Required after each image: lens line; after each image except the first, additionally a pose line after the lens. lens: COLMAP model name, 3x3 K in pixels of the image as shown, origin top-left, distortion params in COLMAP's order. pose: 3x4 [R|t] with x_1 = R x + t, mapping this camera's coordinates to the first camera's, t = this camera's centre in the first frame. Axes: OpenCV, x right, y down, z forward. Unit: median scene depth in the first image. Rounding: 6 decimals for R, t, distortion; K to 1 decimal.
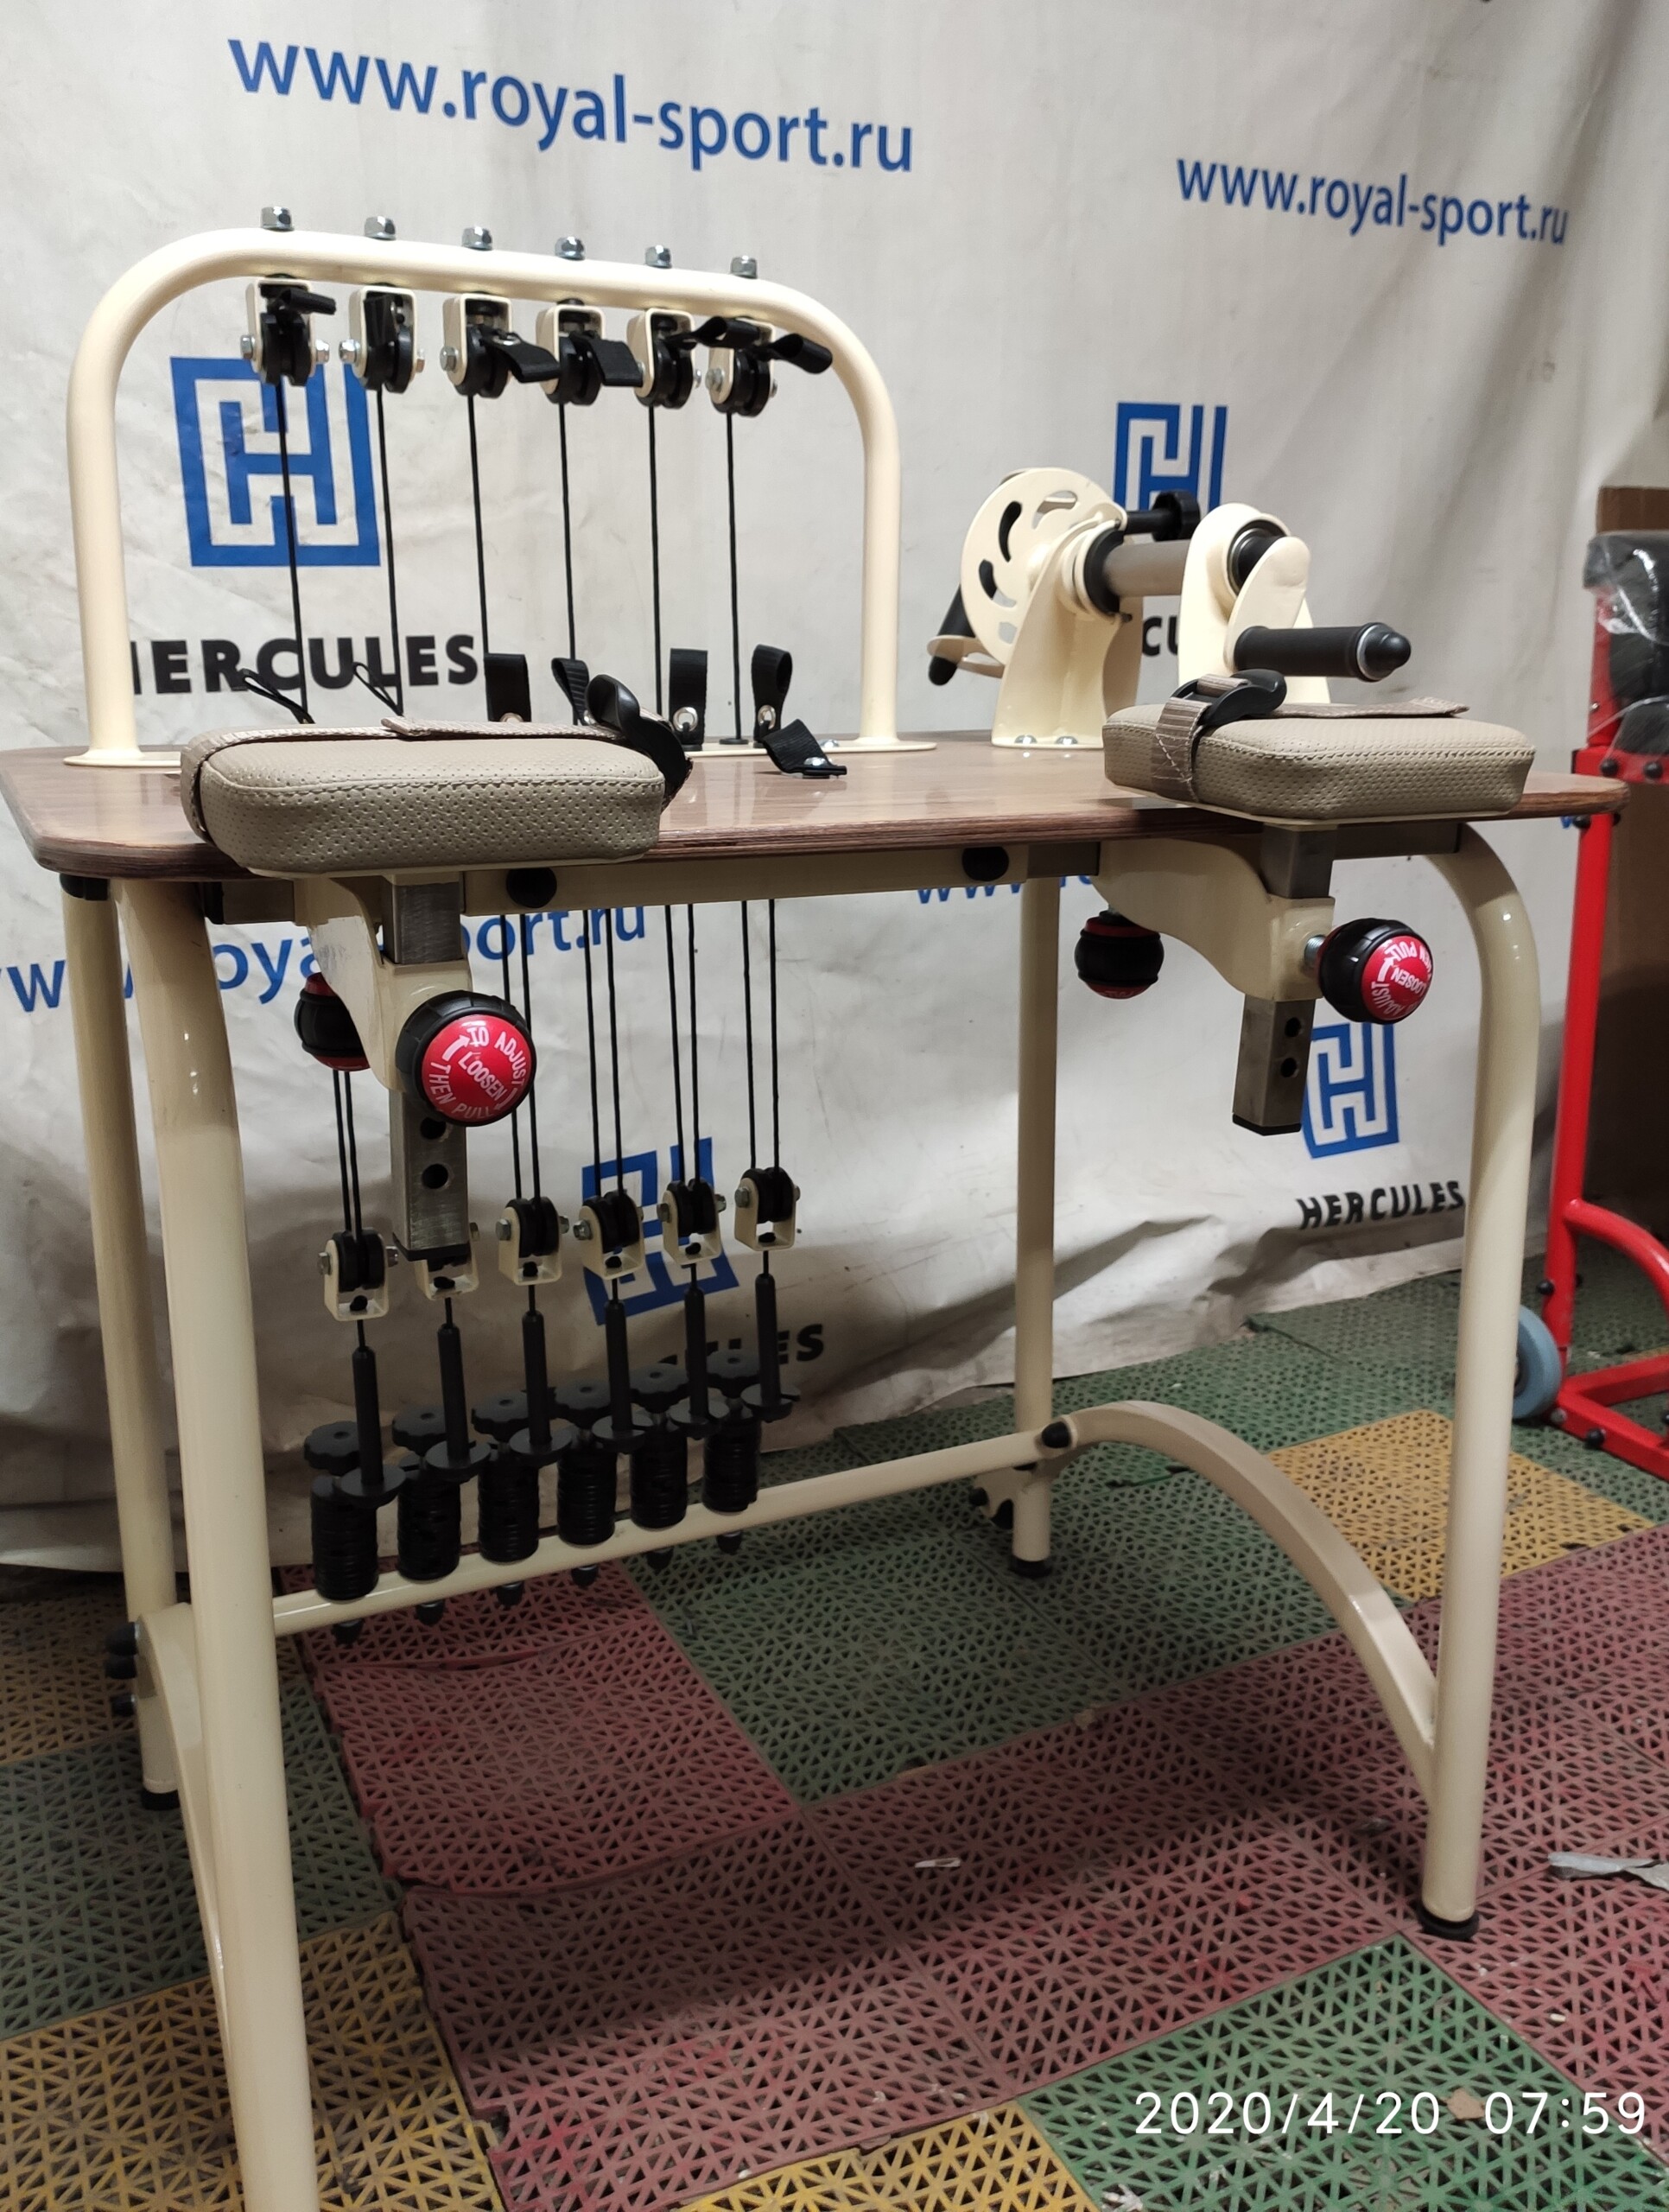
lens RADIAL K [[1706.4, 0, 824.6], [0, 1706.4, 1115.9], [0, 0, 1]] dist [0.082571, -0.098700]
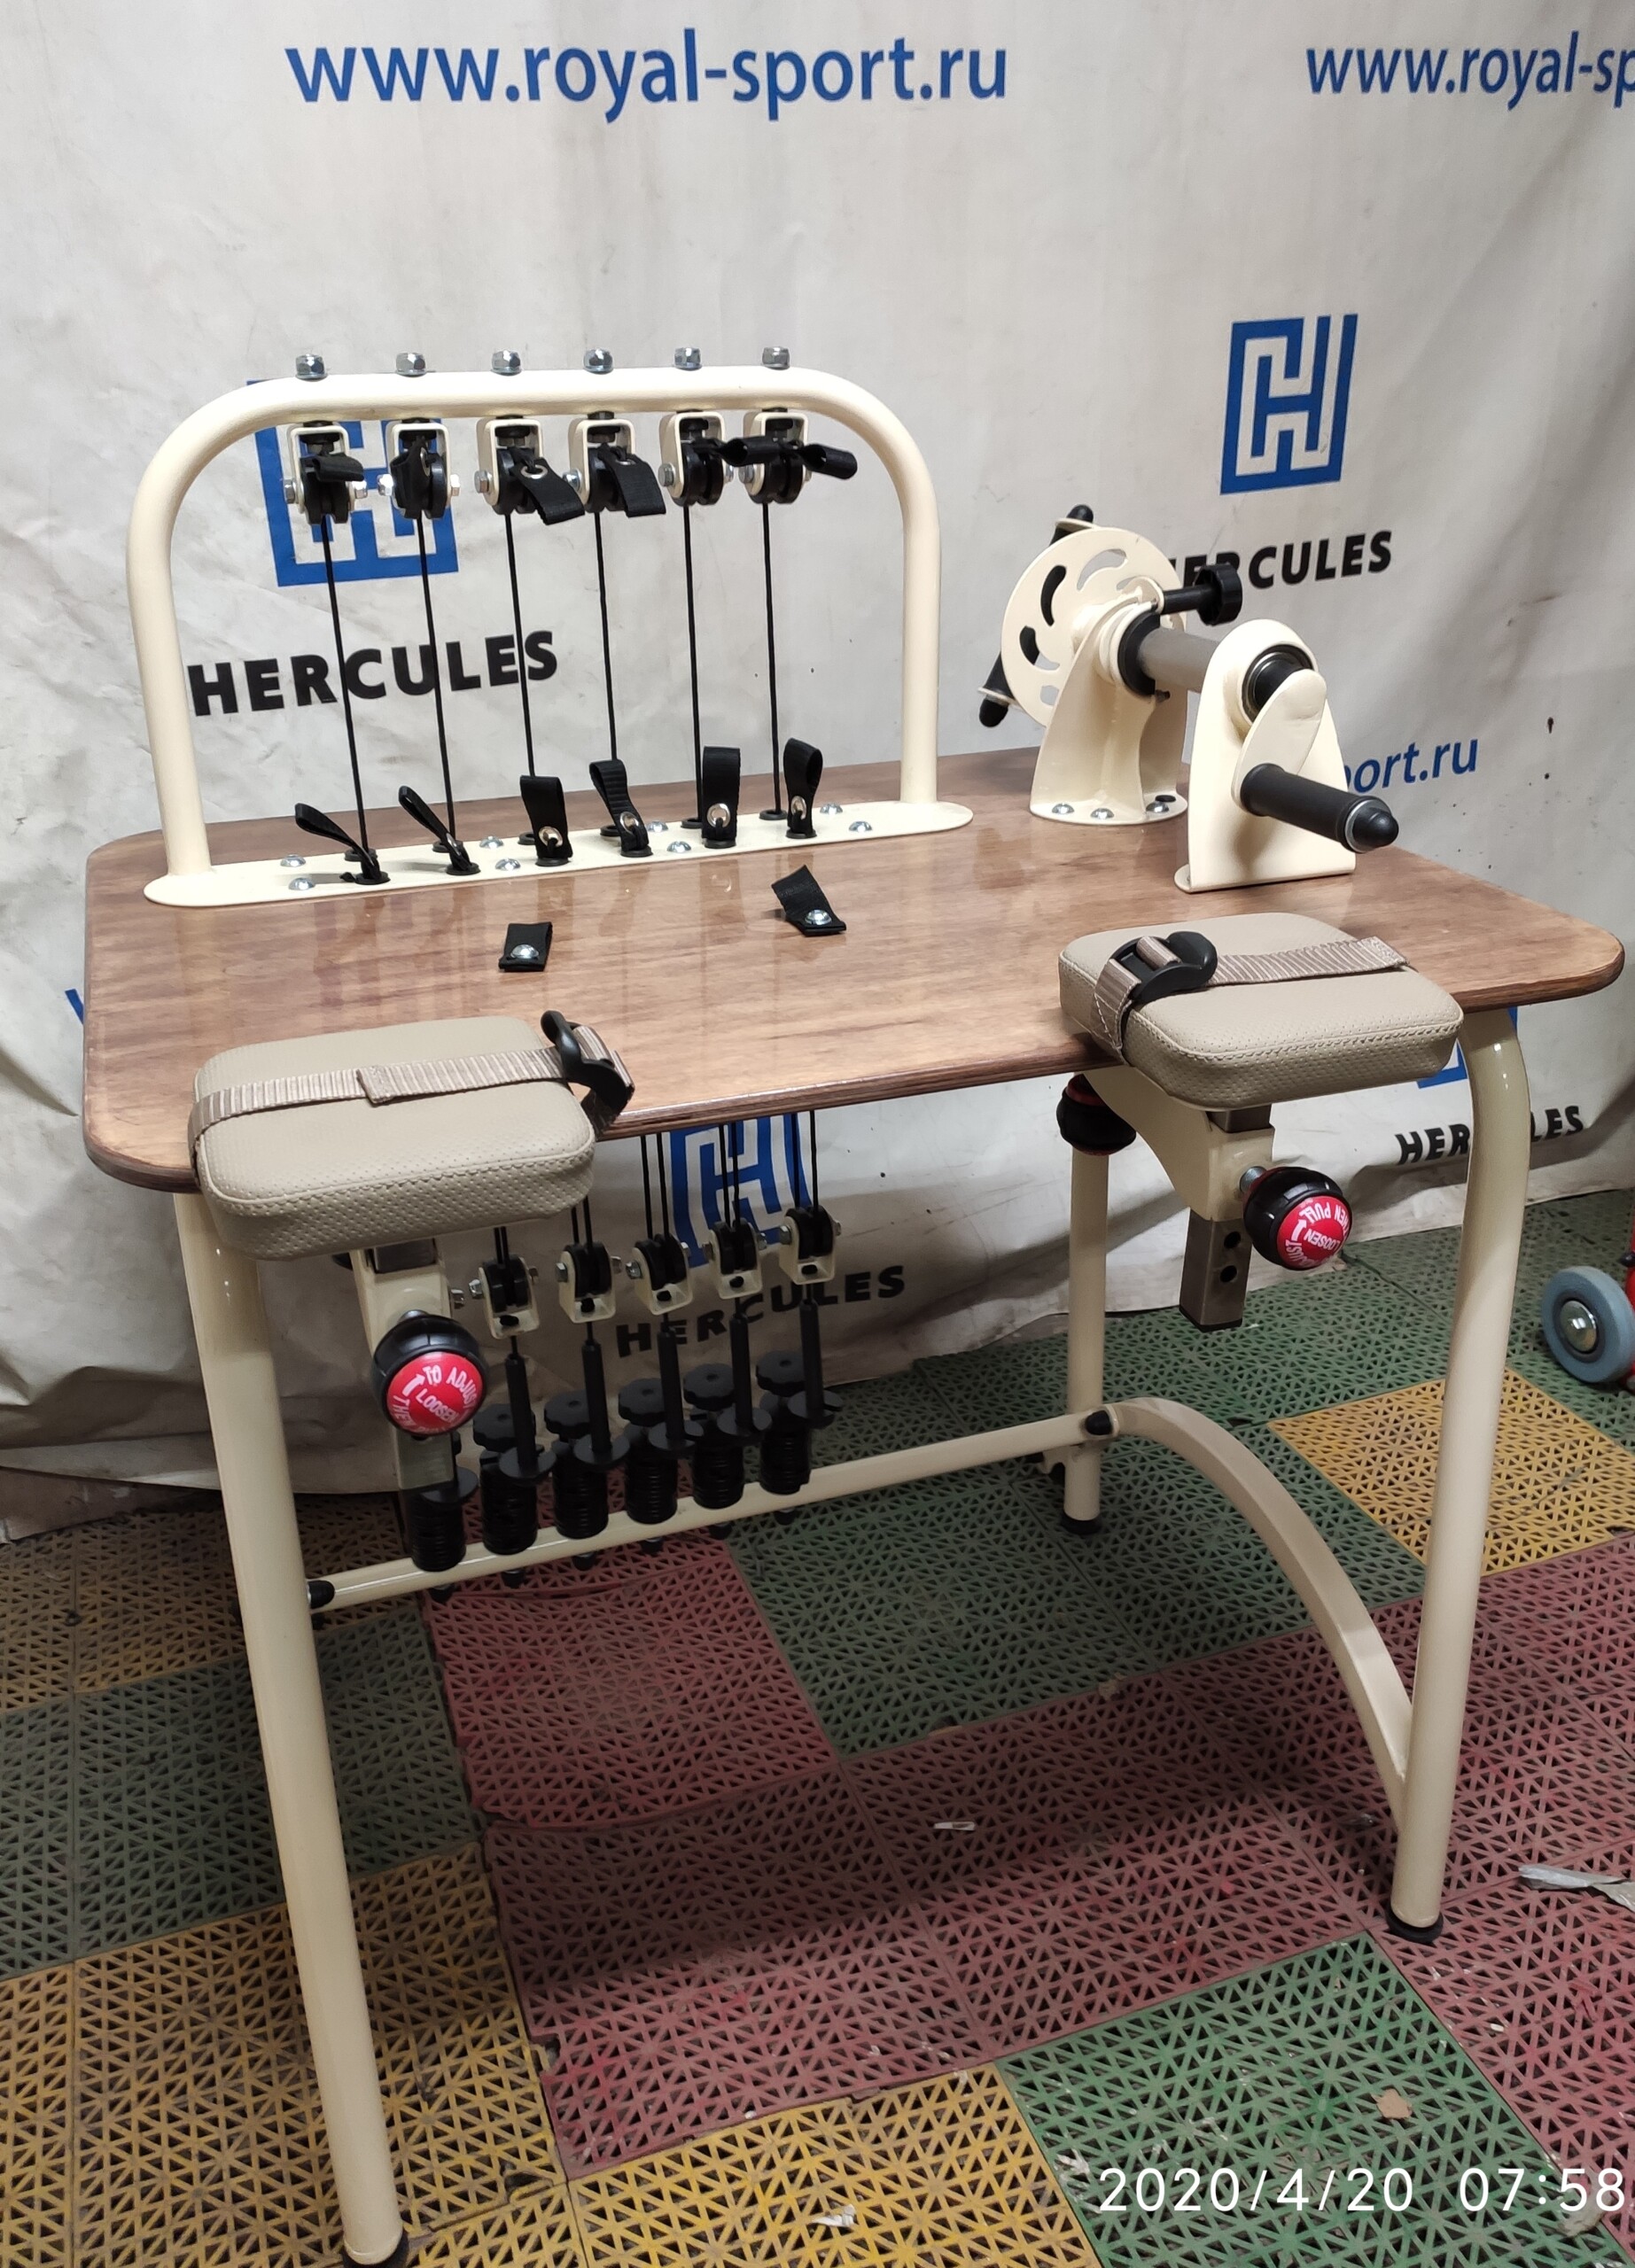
lens RADIAL K [[1739.4, 0, 808.3], [0, 1739.4, 1124.6], [0, 0, 1]] dist [0.104694, -0.135908]
pose [[0.993101, 0.025698, -0.114413, 0.091840], [-0.006867, 0.986762, 0.162029, -0.203178], [0.117062, -0.160125, 0.980131, -0.057530]]
